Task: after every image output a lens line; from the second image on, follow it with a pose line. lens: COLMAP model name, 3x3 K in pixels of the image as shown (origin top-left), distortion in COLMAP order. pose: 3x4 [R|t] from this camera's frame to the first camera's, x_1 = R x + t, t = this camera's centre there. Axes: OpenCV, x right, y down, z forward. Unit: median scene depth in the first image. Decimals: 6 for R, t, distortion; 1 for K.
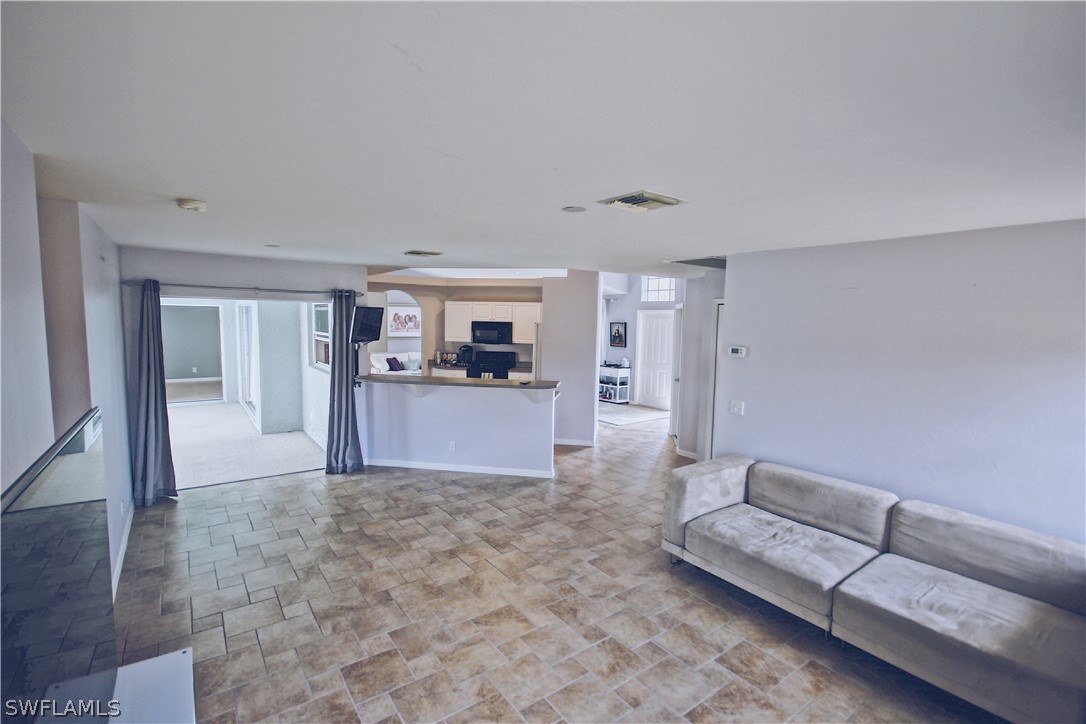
lens RADIAL K [[499.7, 0, 539.1], [0, 499.7, 361.1], [0, 0, 1]] dist [-0.000381, -0.000082]
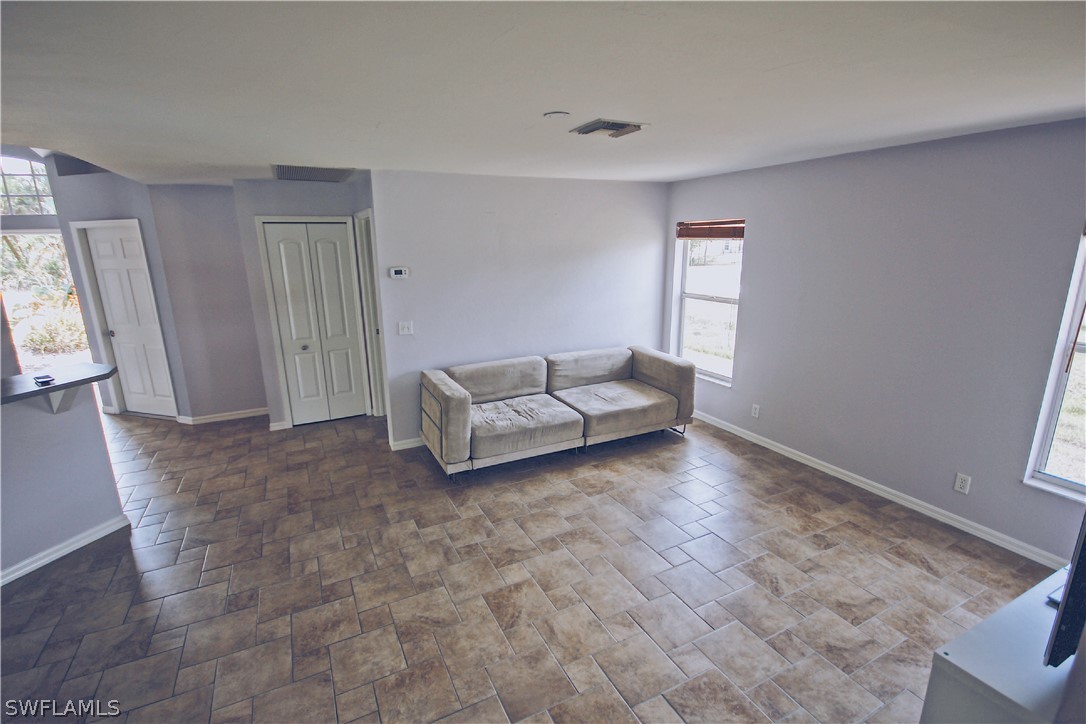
lens RADIAL K [[499.7, 0, 539.1], [0, 499.7, 361.1], [0, 0, 1]] dist [-0.000381, -0.000082]
pose [[0.163655, -0.252397, 0.953684, -0.739687], [0.098291, 0.966079, 0.238811, -0.079716], [-0.981609, 0.054656, 0.182912, 0.735627]]
